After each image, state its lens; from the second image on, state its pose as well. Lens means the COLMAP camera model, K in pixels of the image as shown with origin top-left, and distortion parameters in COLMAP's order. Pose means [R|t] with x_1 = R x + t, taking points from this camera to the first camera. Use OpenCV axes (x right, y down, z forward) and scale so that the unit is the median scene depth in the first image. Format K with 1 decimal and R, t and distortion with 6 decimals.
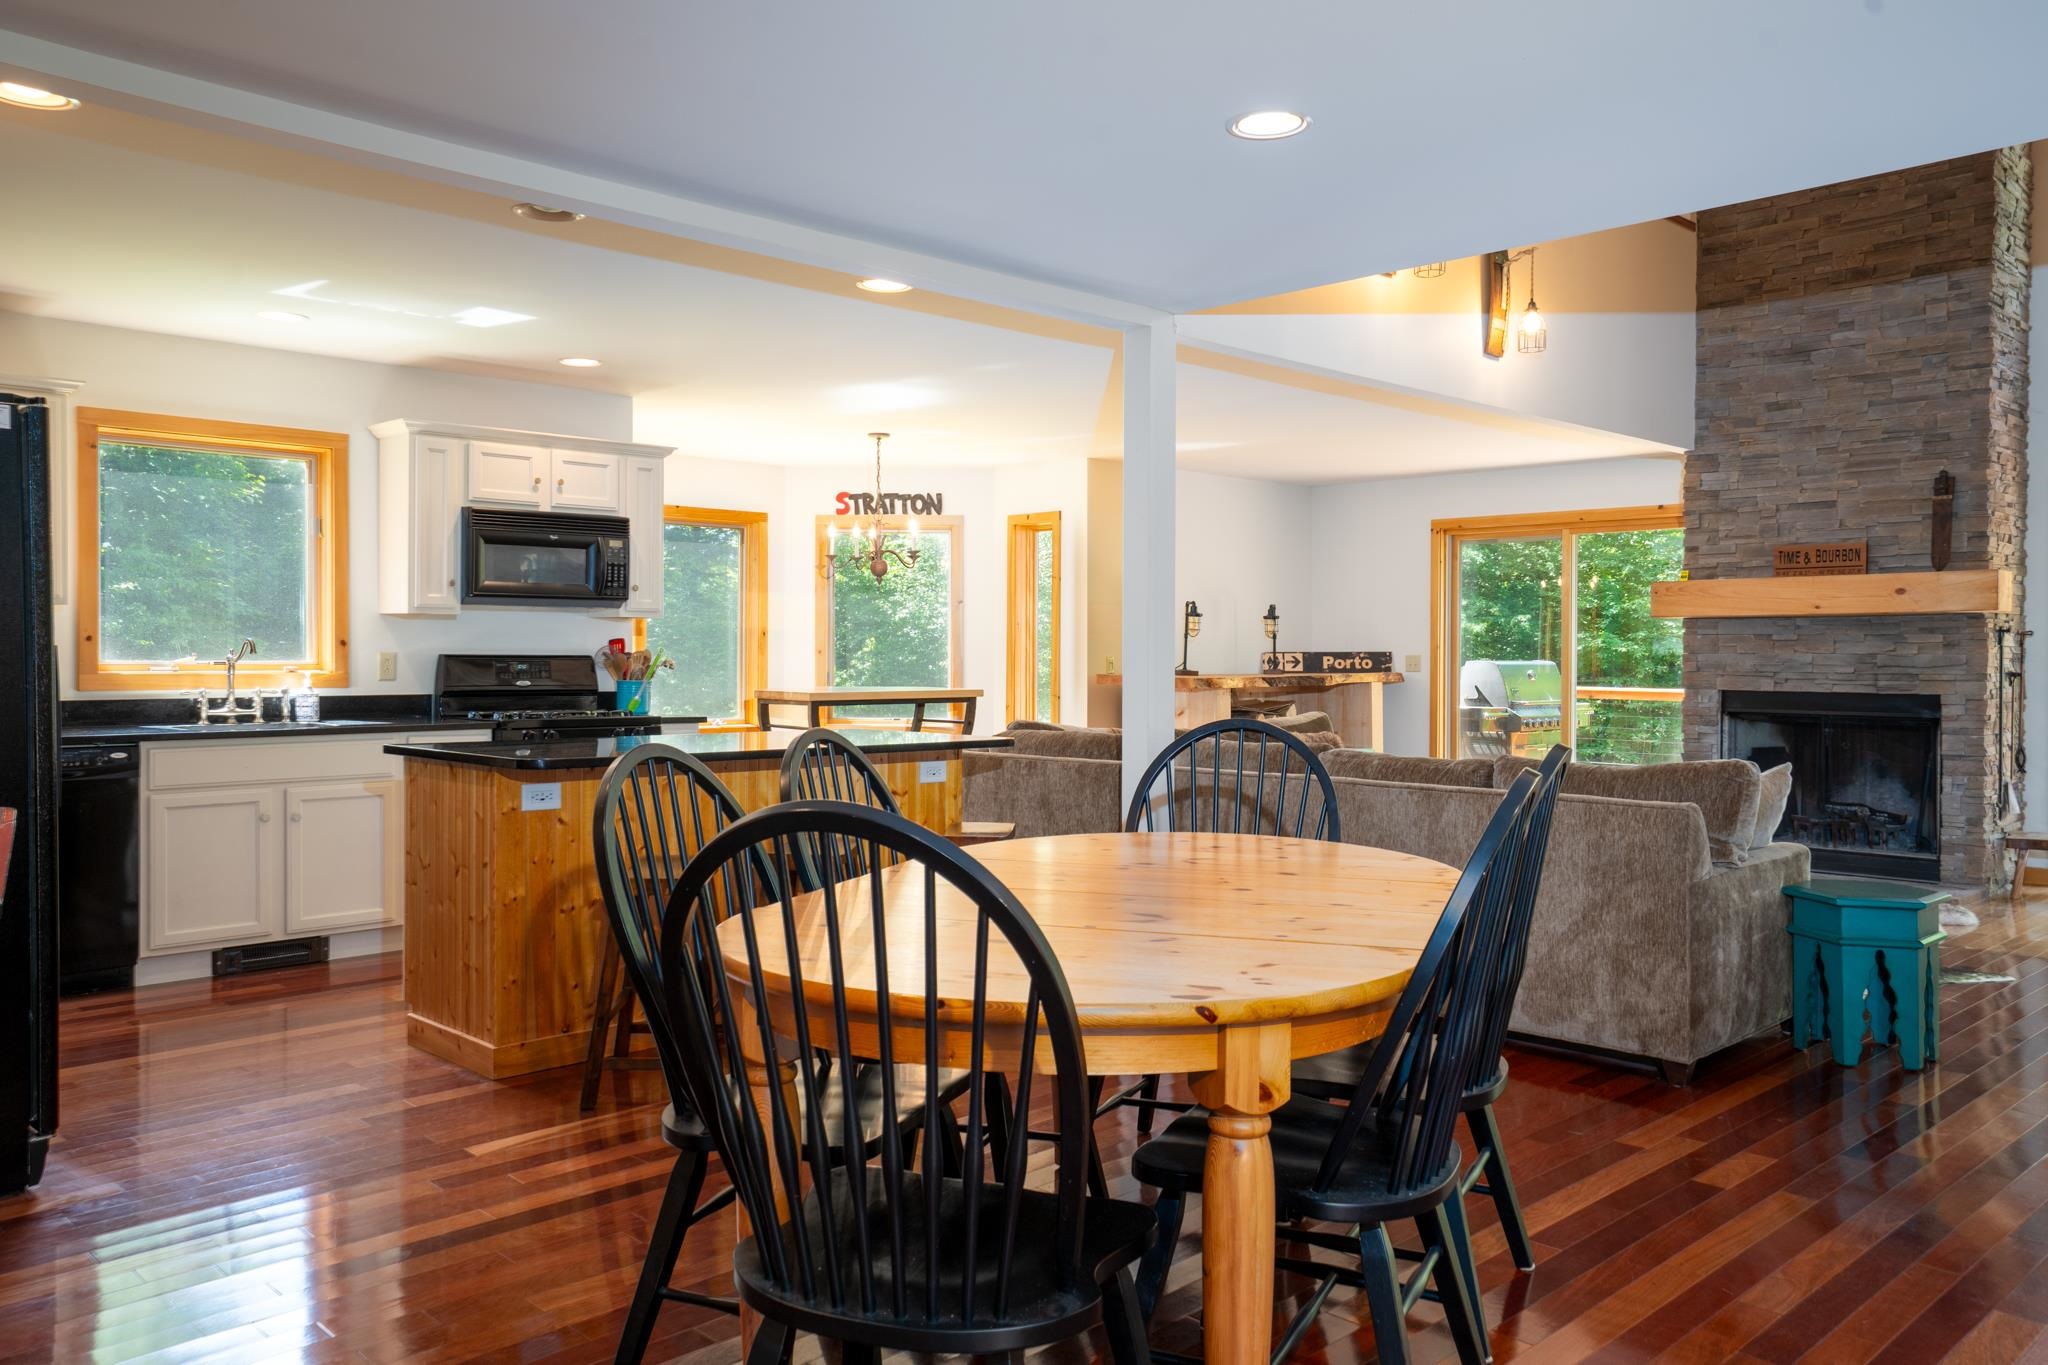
lens RADIAL K [[1595.4, 0, 960.1], [0, 1595.4, 665.0], [0, 0, 1]] dist [-0.027698, 0.038125]
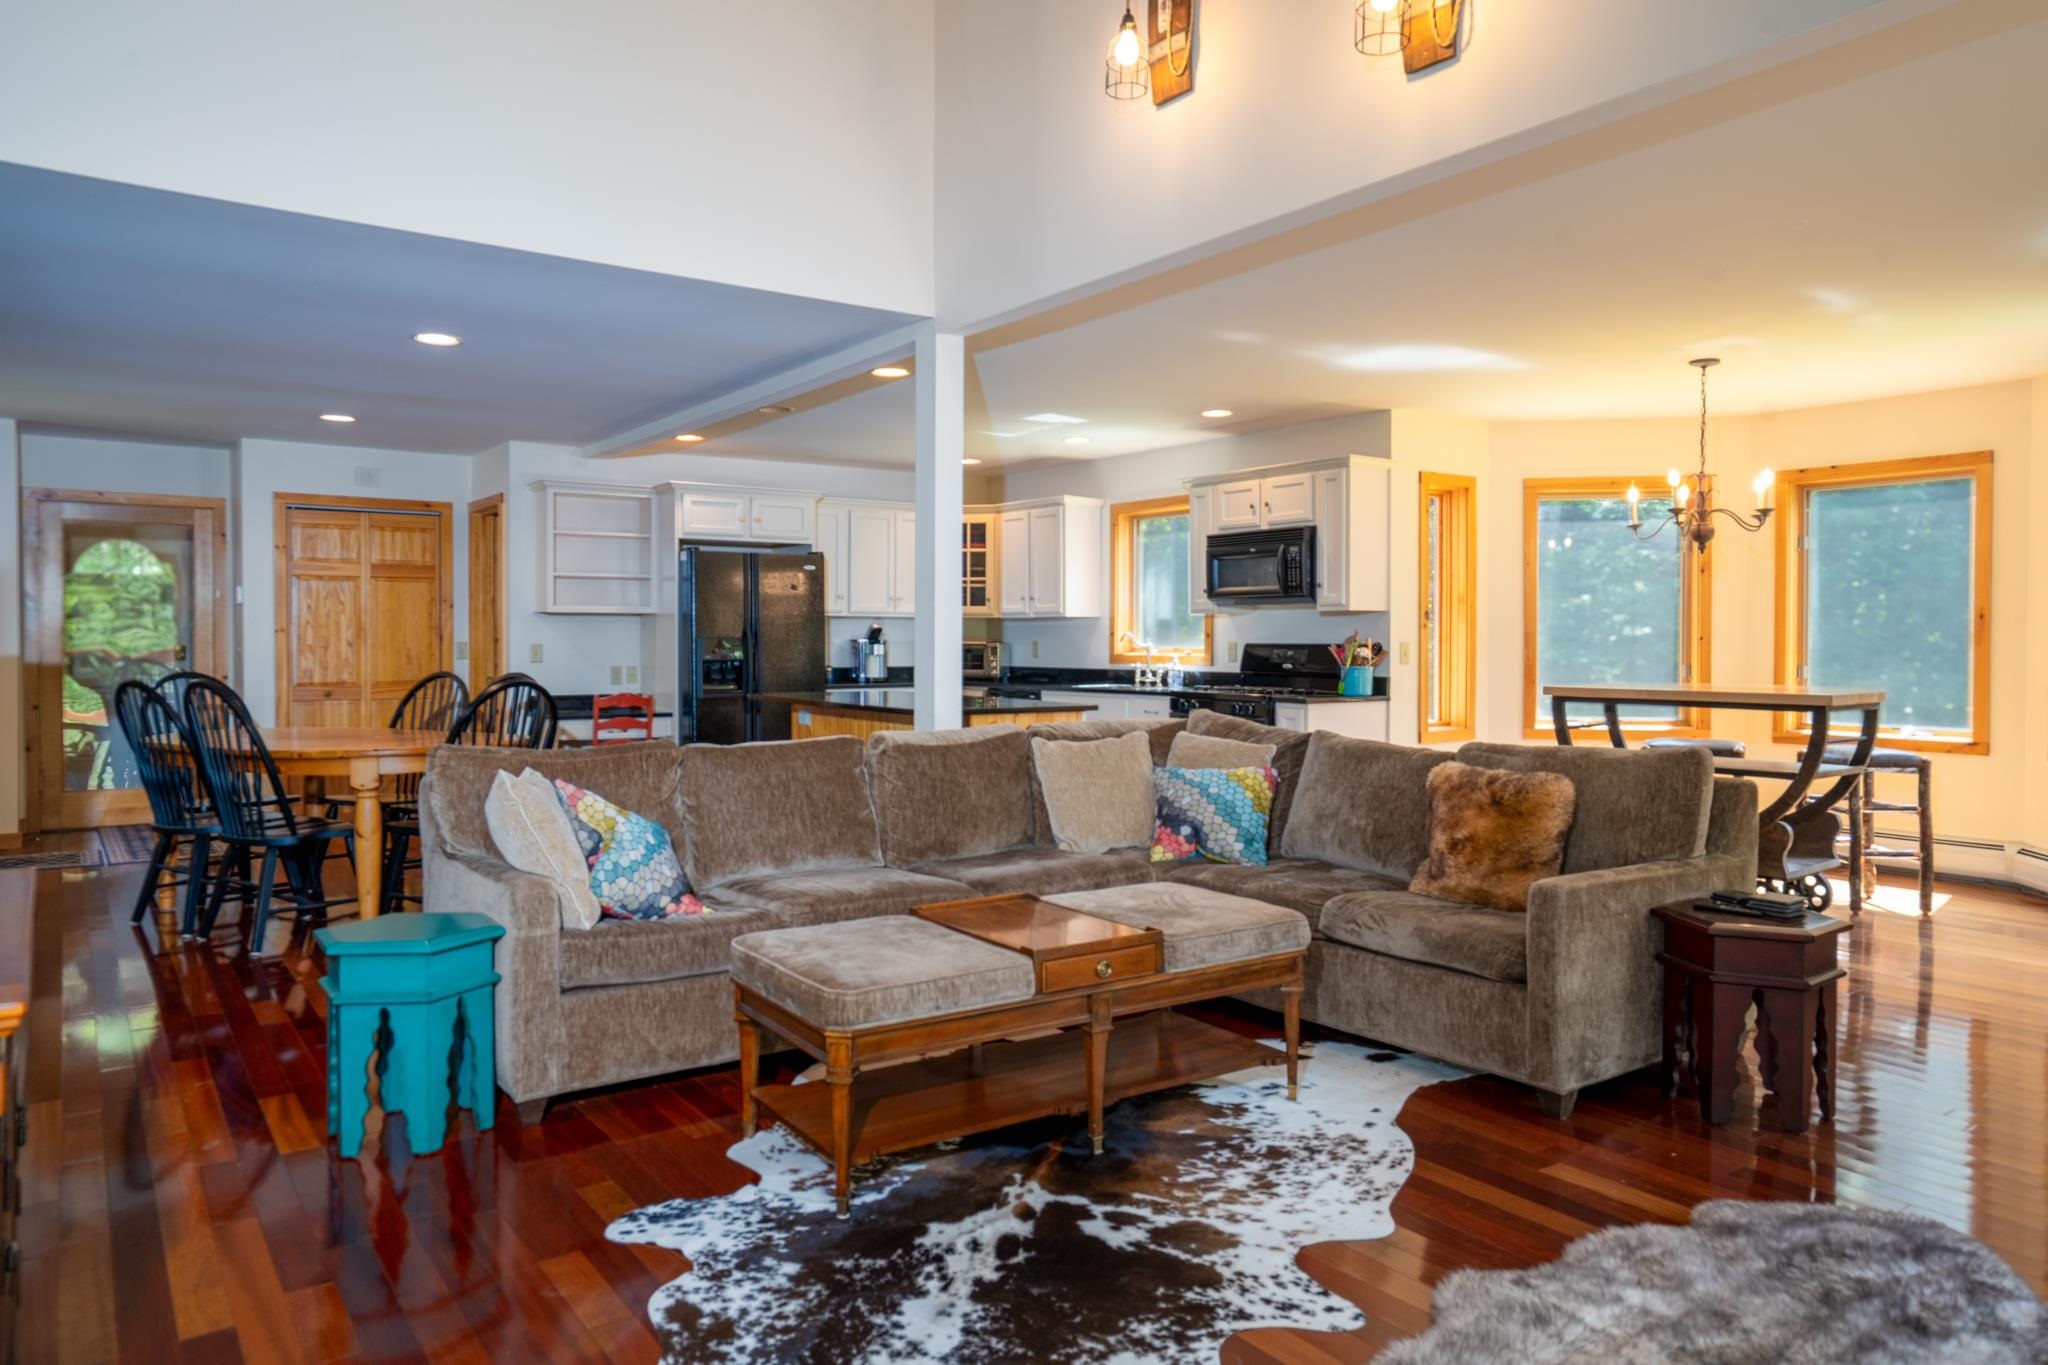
lens RADIAL K [[1354.8, 0, 1002.1], [0, 1354.8, 662.6], [0, 0, 1]] dist [-0.007493, 0.010014]
pose [[-0.152967, 0.014519, -0.988125, 0.729558], [-0.006146, 0.999859, 0.015642, -0.005787], [0.988212, 0.008466, -0.152856, 0.848559]]
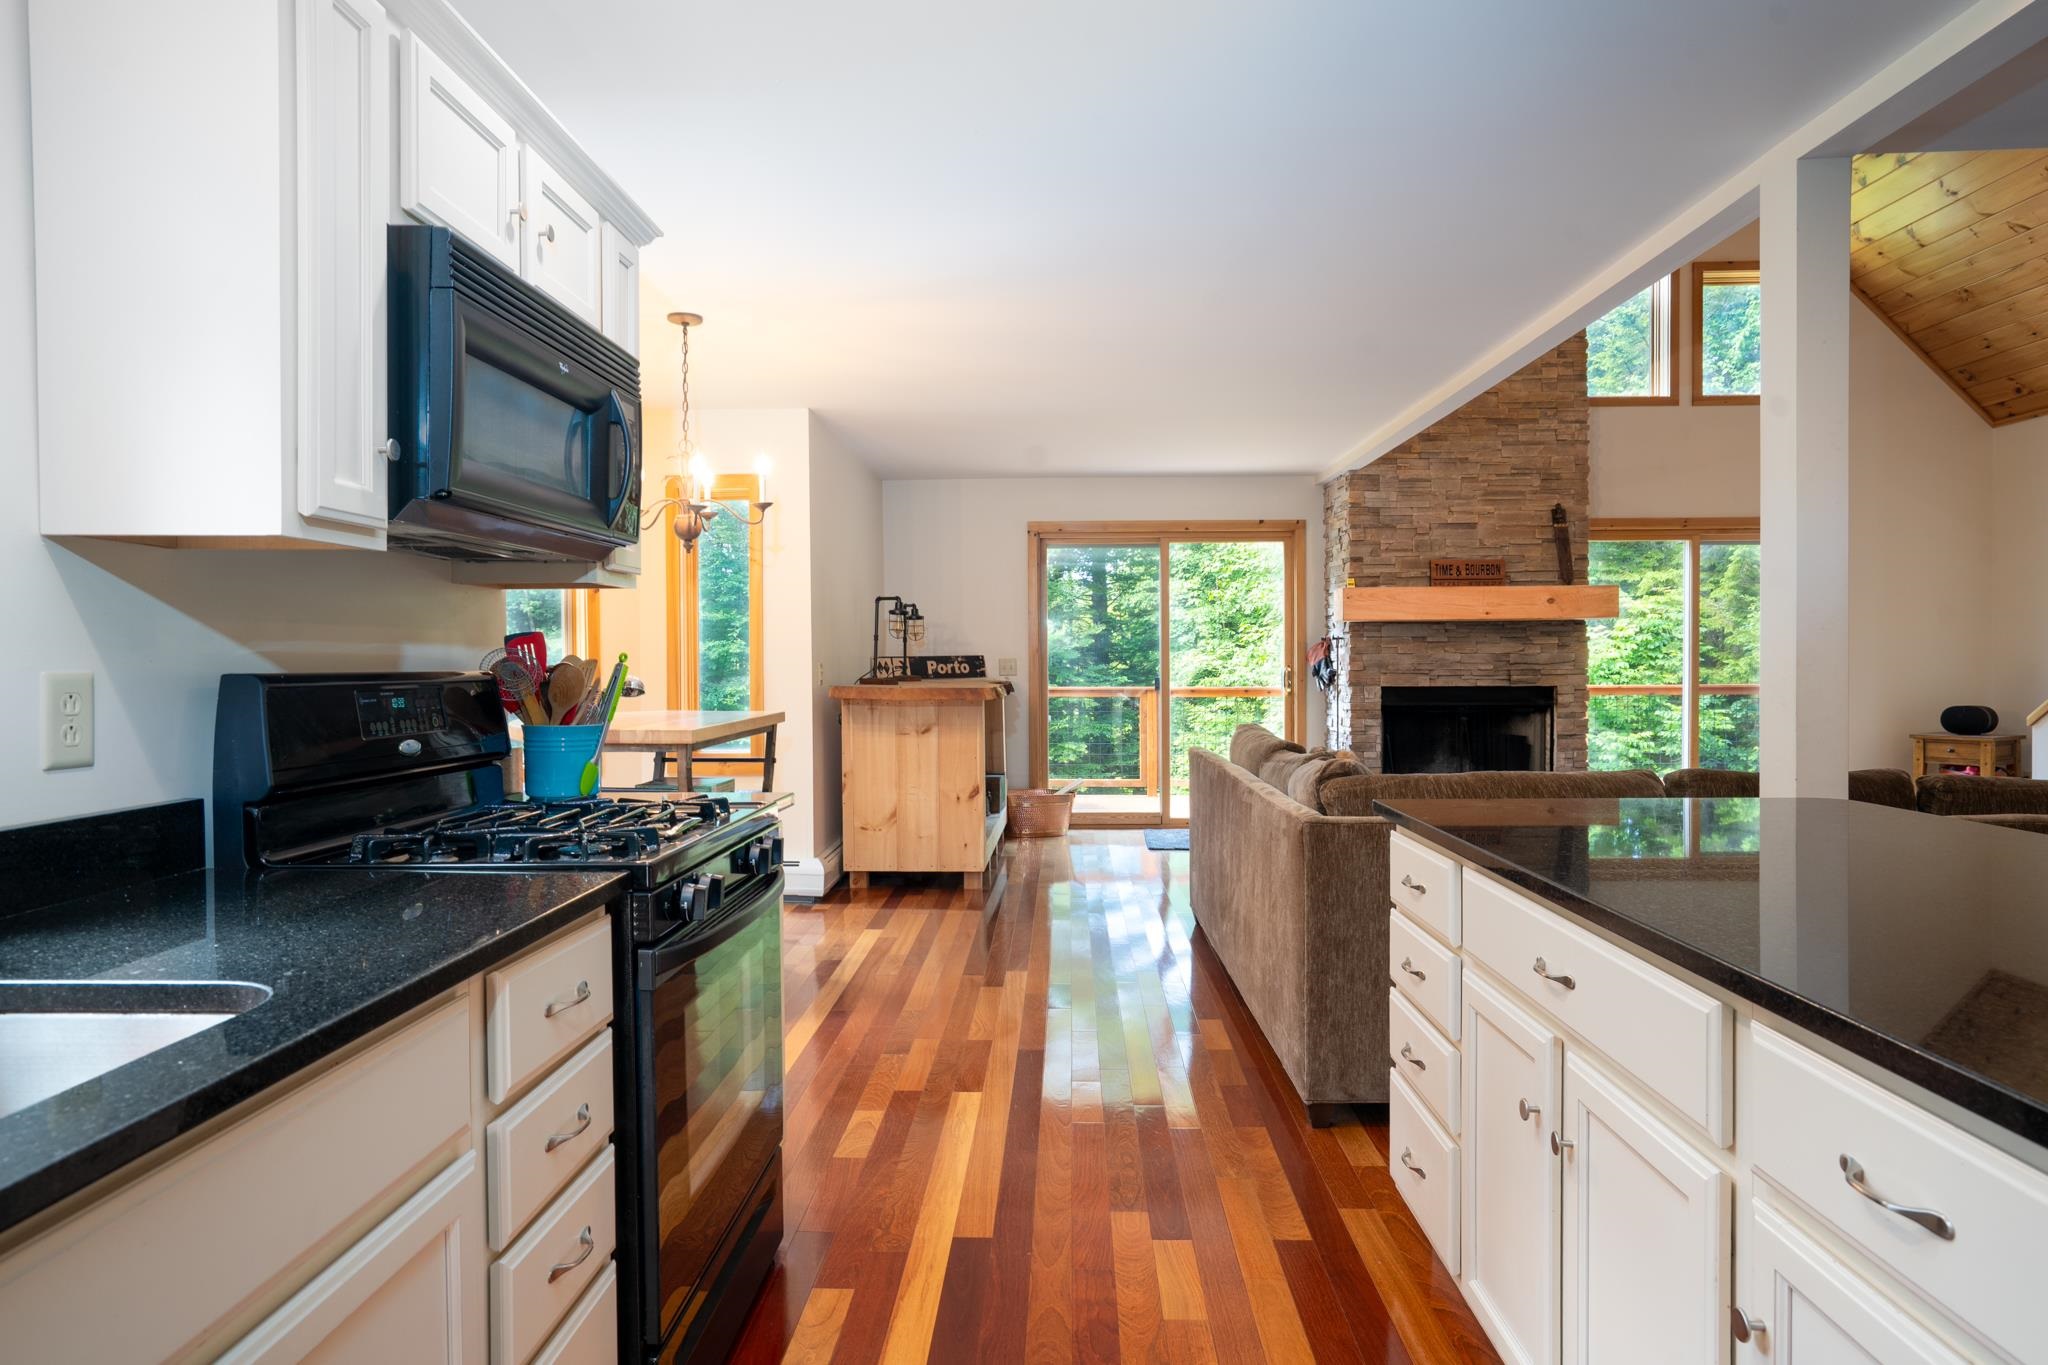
lens RADIAL K [[1229.7, 0, 1039.1], [0, 1229.7, 670.3], [0, 0, 1]] dist [-0.030780, 0.001982]
pose [[0.700429, -0.016032, 0.713542, -0.338321], [0.013662, 0.999866, 0.009054, -0.007574], [-0.713592, 0.003407, 0.700554, 0.626219]]
